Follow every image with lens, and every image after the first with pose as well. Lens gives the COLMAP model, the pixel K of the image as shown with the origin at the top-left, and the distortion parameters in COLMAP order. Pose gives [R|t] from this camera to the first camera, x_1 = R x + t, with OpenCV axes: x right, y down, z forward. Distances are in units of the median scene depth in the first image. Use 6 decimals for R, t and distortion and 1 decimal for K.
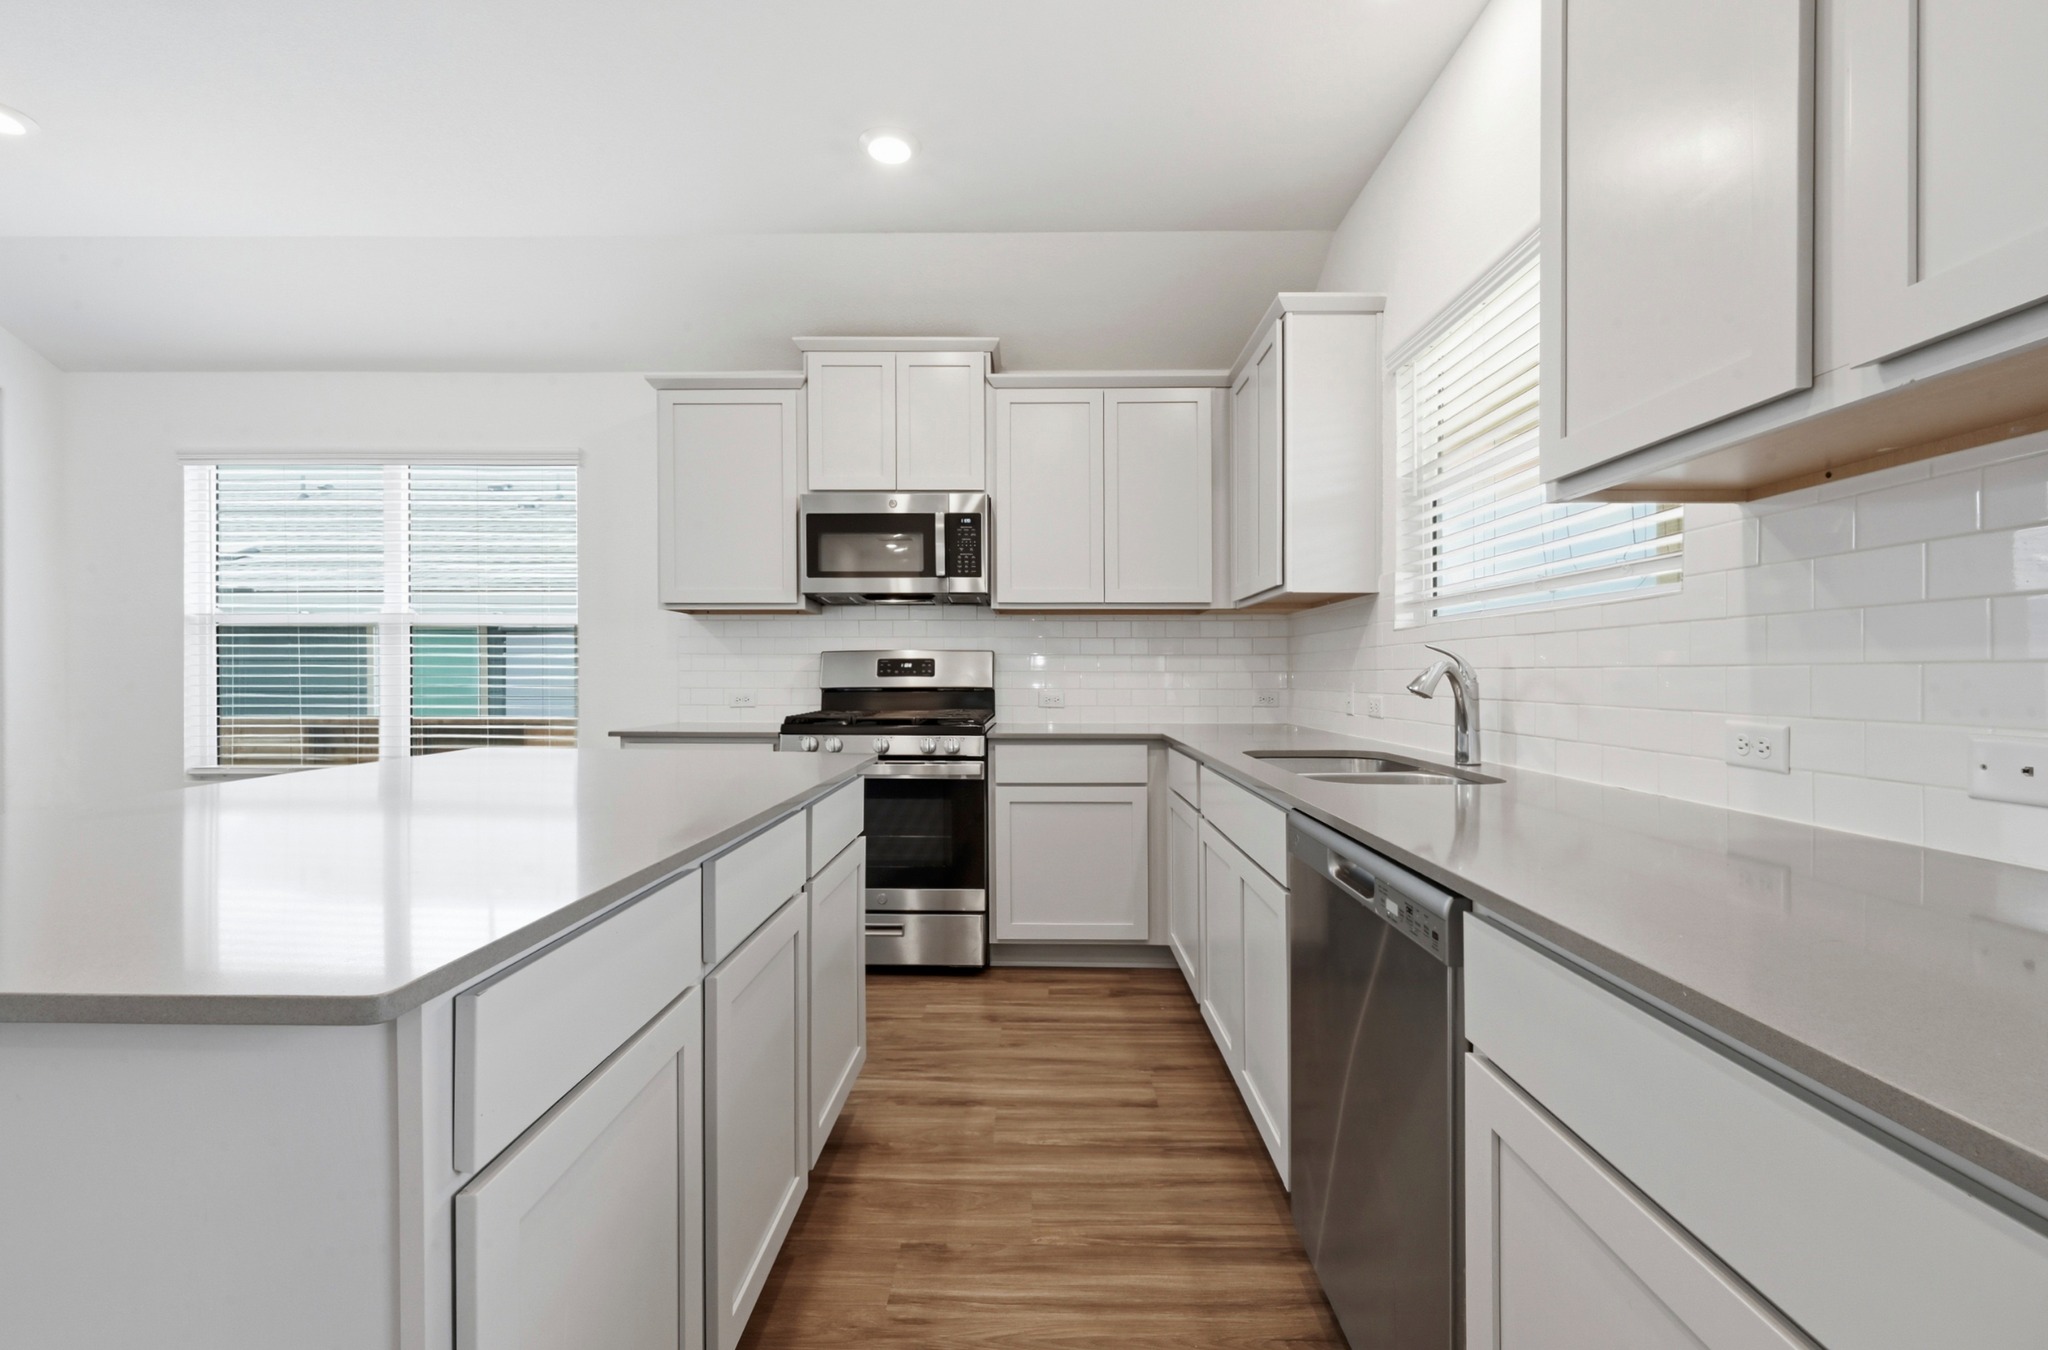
lens RADIAL K [[856.6, 0, 1024.0], [0, 856.6, 675.0], [0, 0, 1]] dist [-0.000216, 0.000088]
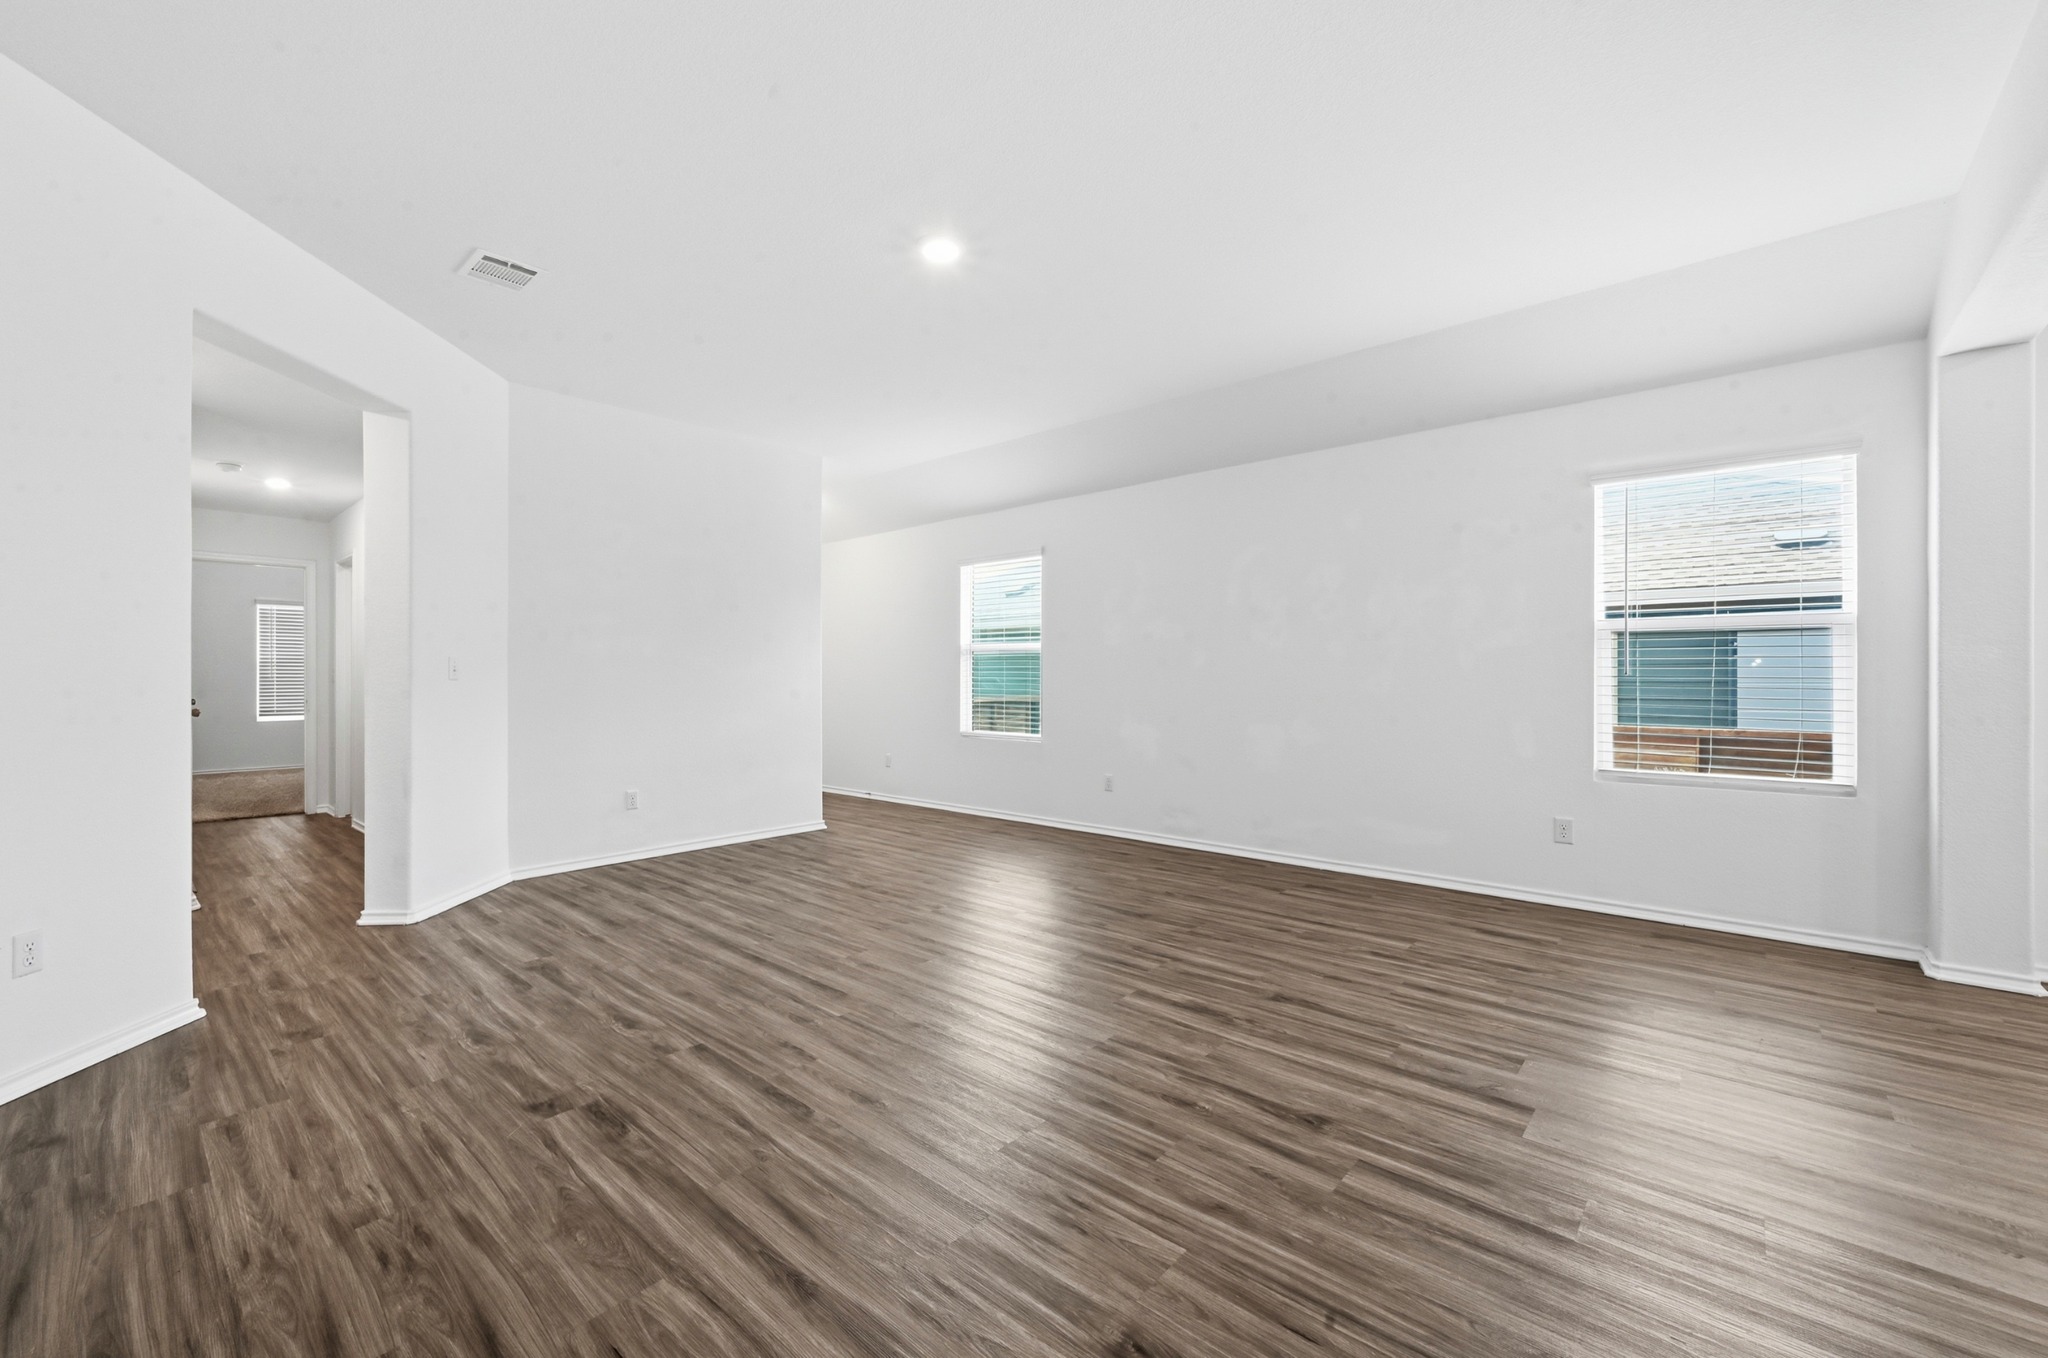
lens RADIAL K [[817.2, 0, 1024.0], [0, 817.2, 679.0], [0, 0, 1]] dist [-0.007868, -0.000218]
pose [[0.760639, -0.002451, -0.649171, -1.515715], [0.000361, 0.999994, -0.003353, -0.001617], [0.649176, 0.002316, 0.760635, -0.252043]]
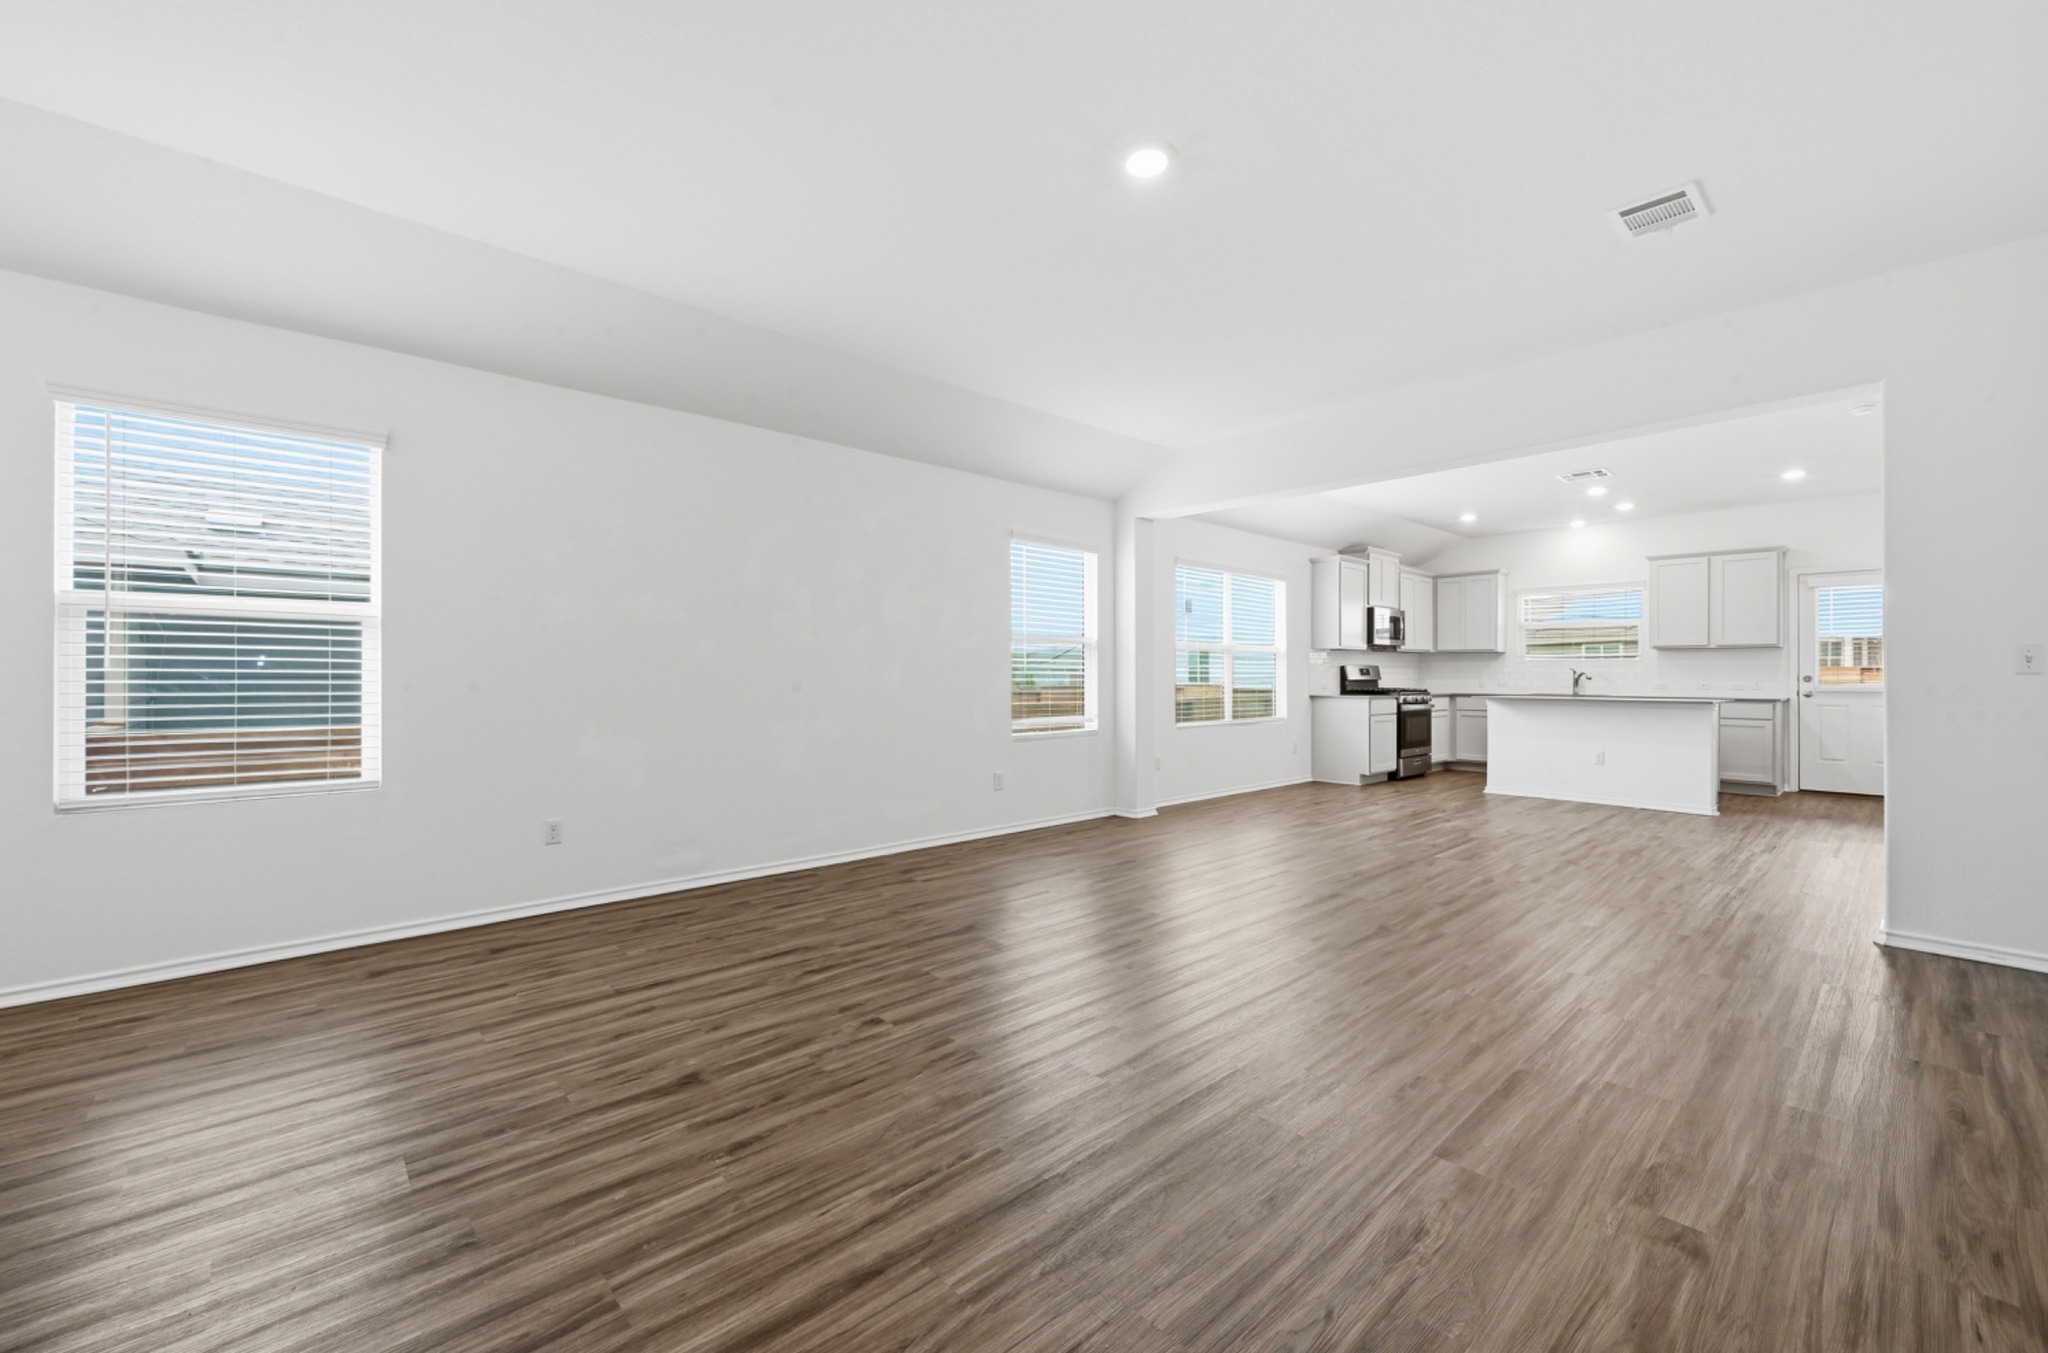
lens RADIAL K [[817.4, 0, 1024.0], [0, 817.4, 676.5], [0, 0, 1]] dist [-0.000605, 0.000409]
pose [[0.727577, -0.003076, 0.686019, -2.772770], [-0.000253, 0.999989, 0.004752, -0.007037], [-0.686026, -0.003631, 0.727568, -0.100339]]
